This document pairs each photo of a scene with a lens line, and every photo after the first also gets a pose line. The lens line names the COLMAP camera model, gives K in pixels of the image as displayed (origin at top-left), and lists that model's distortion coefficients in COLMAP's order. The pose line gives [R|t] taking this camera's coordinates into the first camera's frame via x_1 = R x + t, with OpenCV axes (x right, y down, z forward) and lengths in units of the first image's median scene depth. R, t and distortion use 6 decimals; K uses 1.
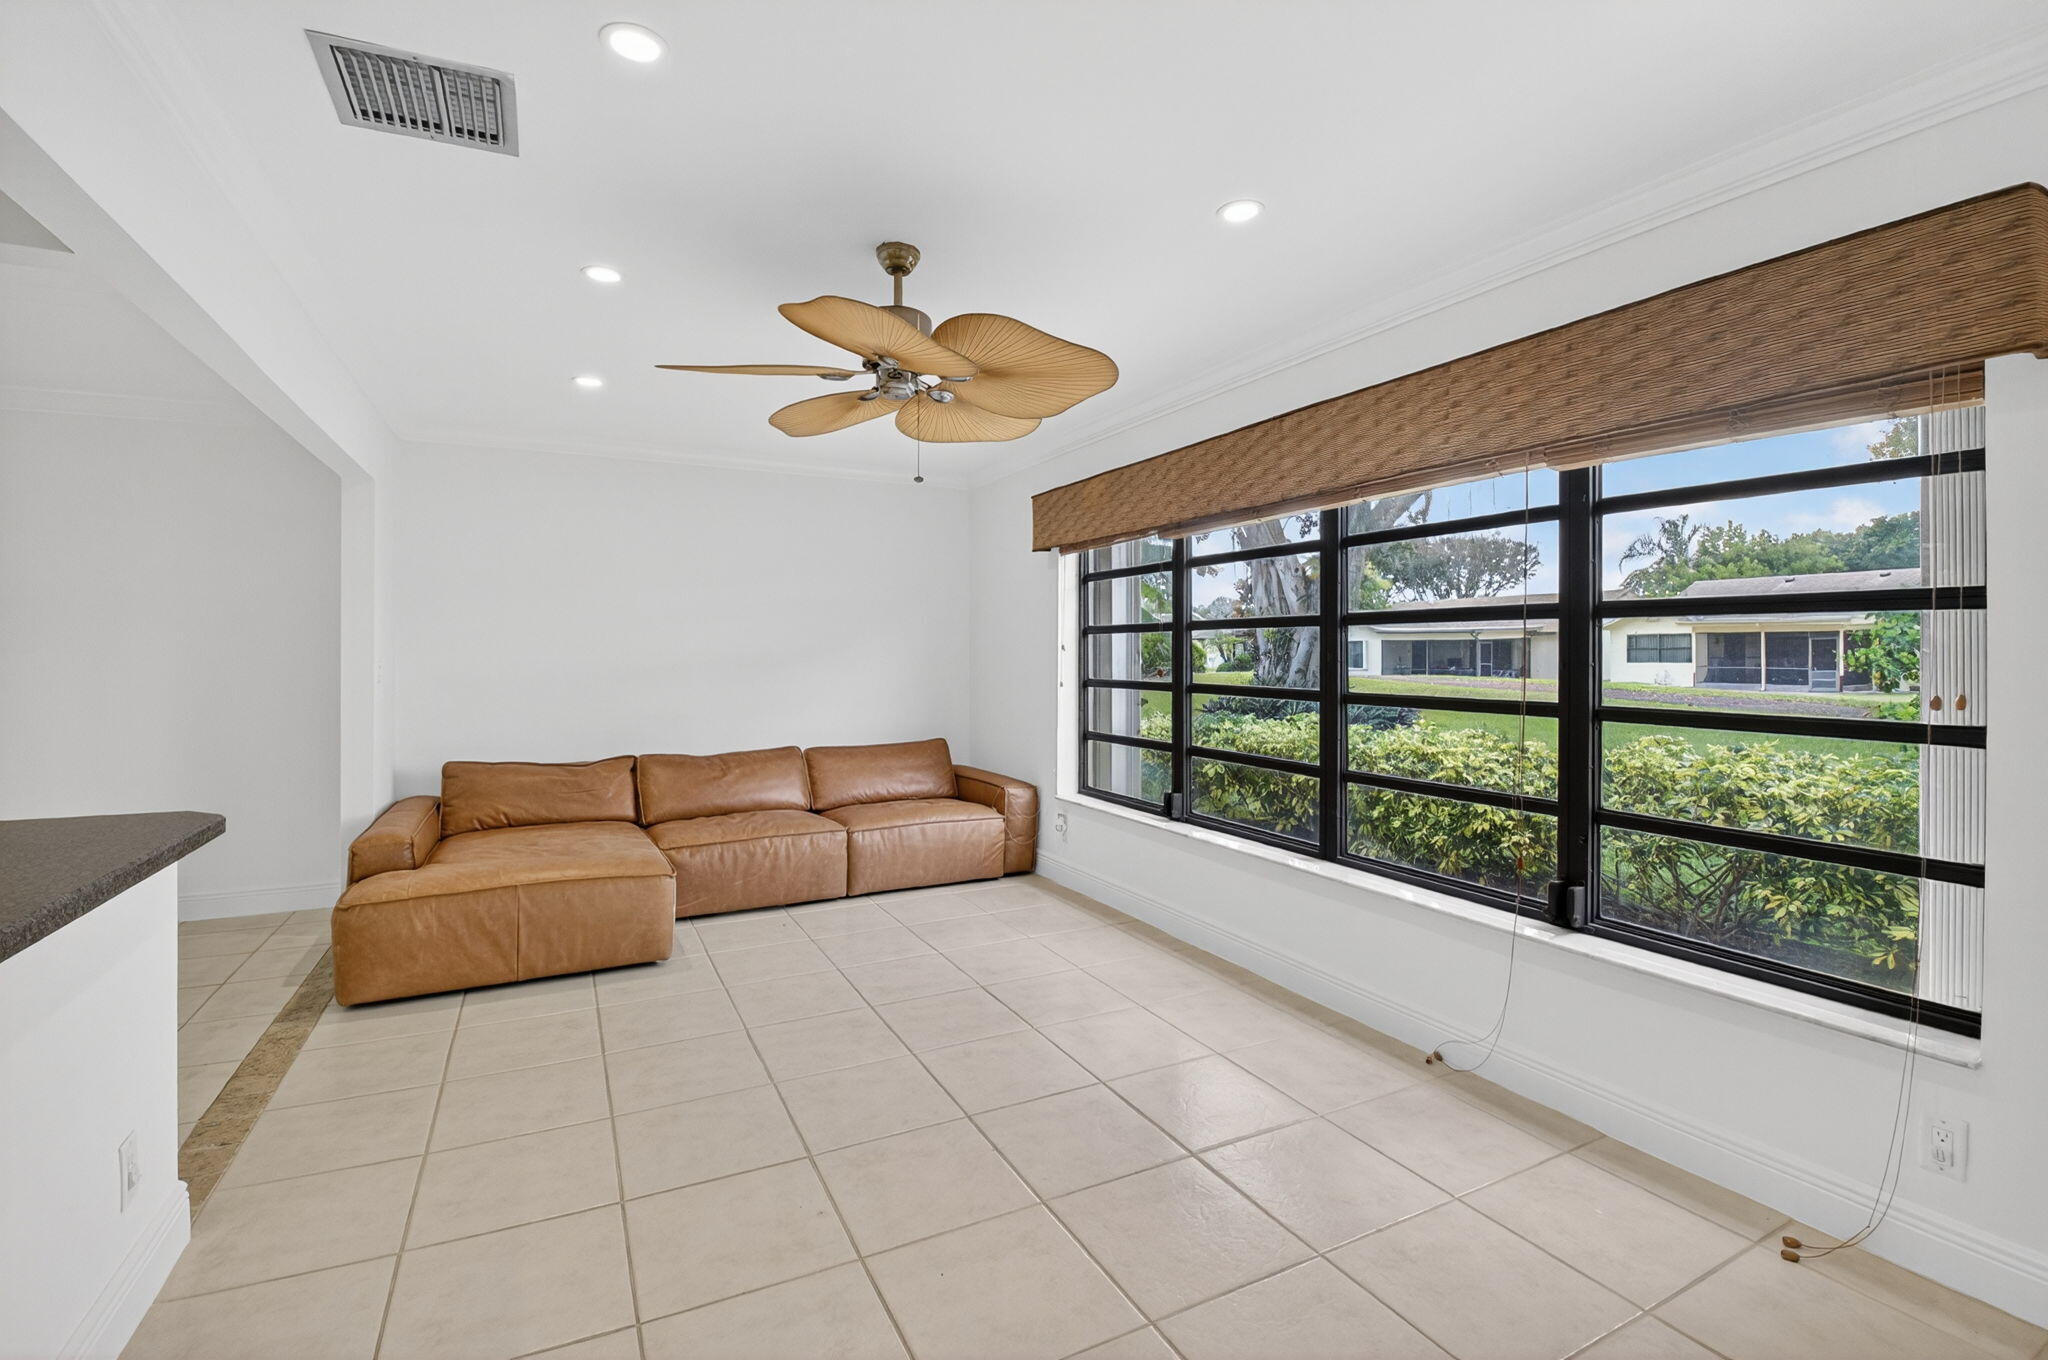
lens RADIAL K [[907.6, 0, 1036.7], [0, 907.6, 659.9], [0, 0, 1]] dist [0.015458, -0.031756]
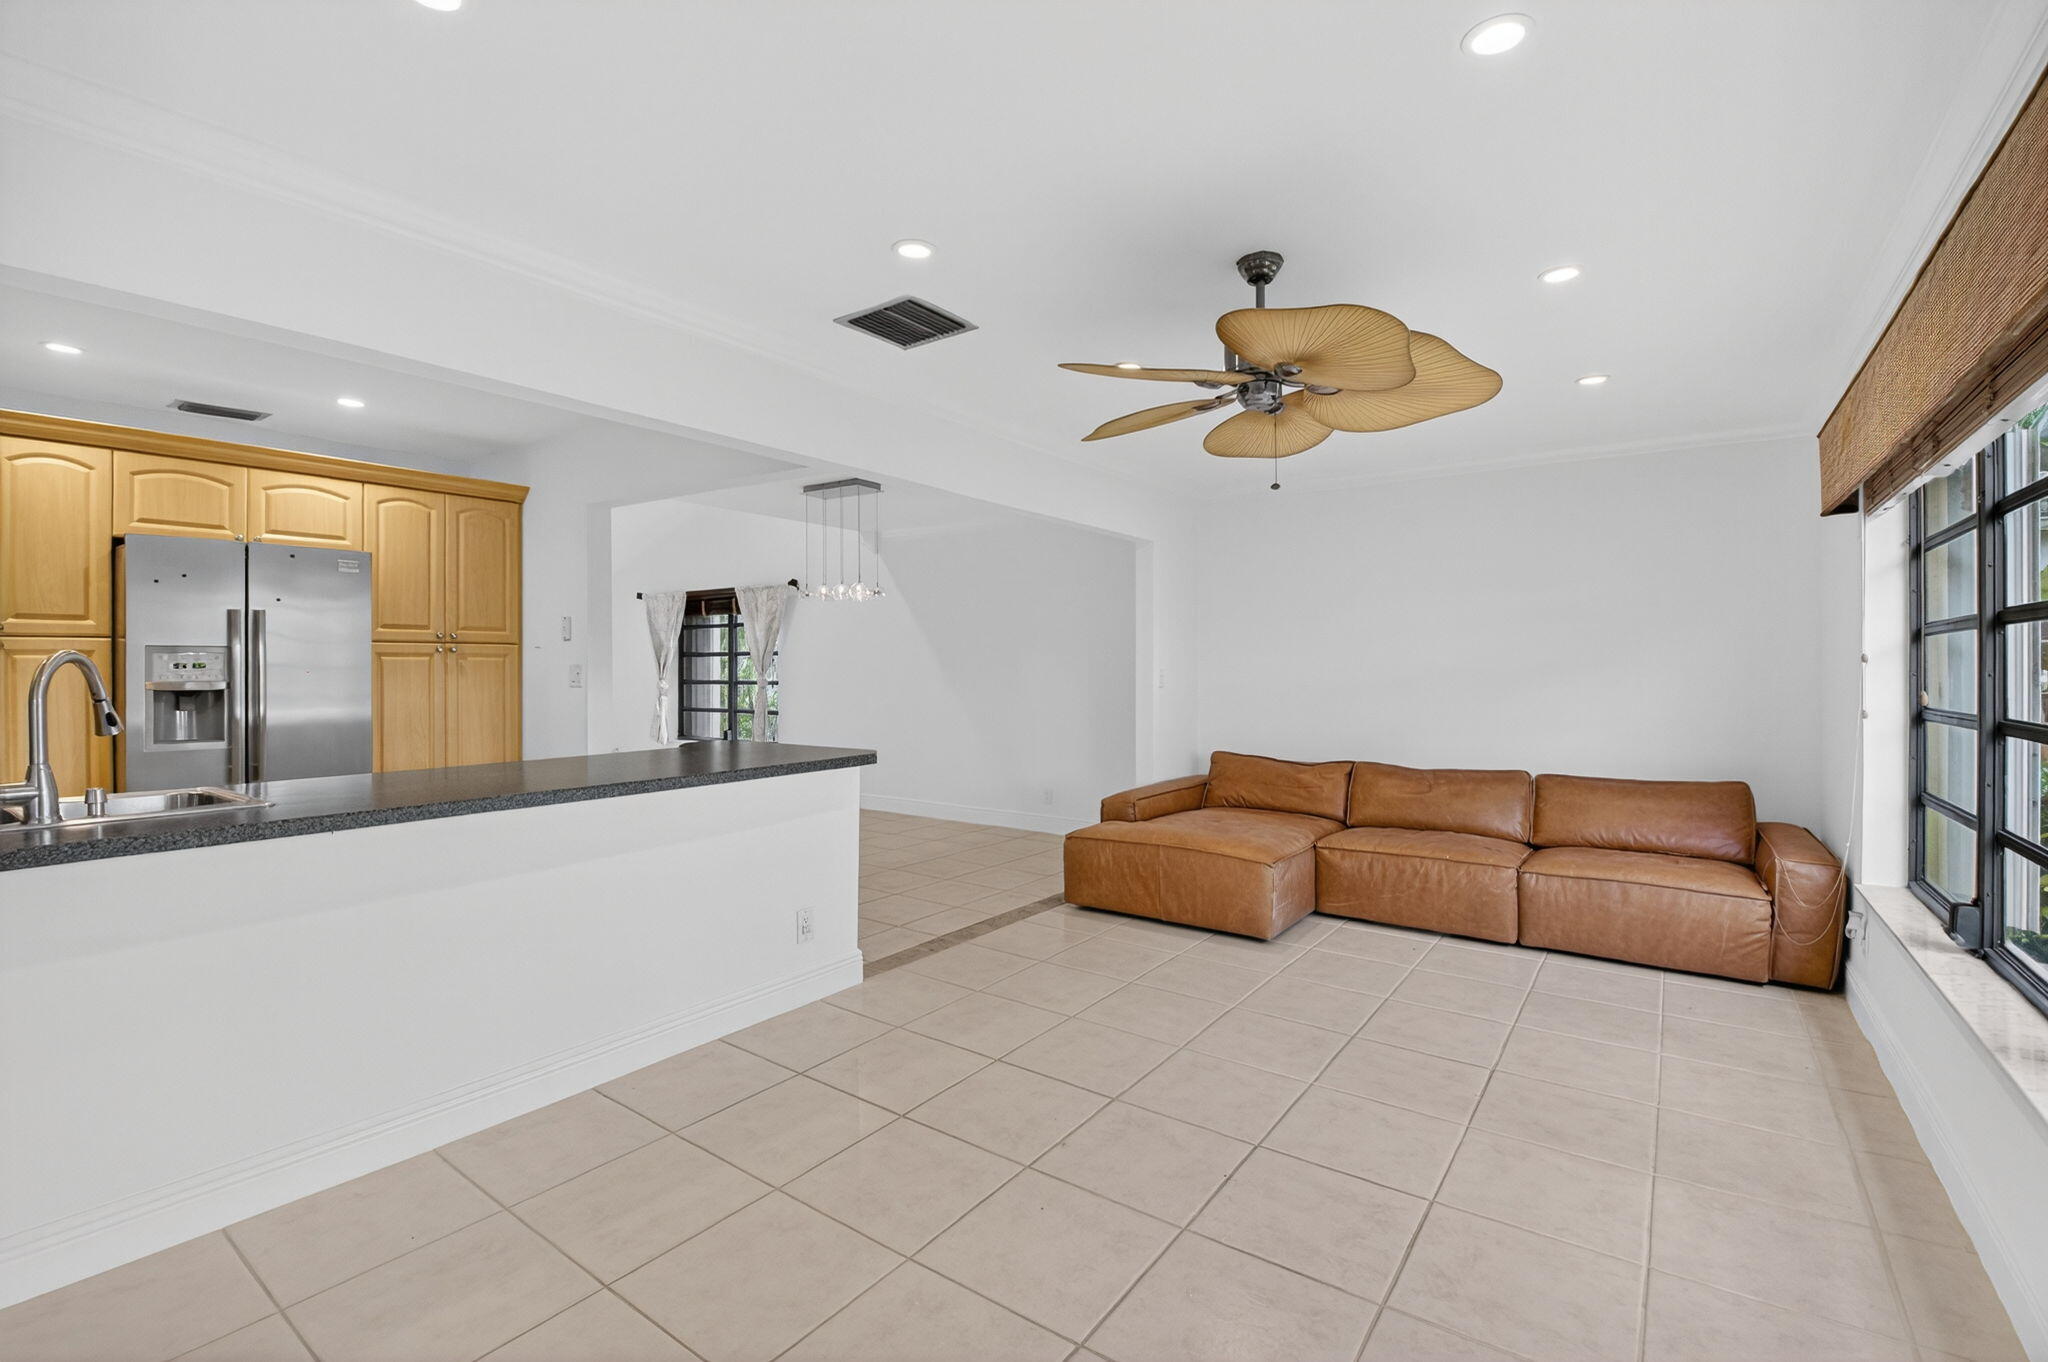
lens RADIAL K [[907.6, 0, 1036.7], [0, 907.6, 660.9], [0, 0, 1]] dist [0.015458, -0.031756]
pose [[0.452159, -0.003196, -0.891932, 0.381706], [-0.012240, 0.999877, -0.009787, 0.001738], [0.891853, 0.015343, 0.452064, 0.198366]]
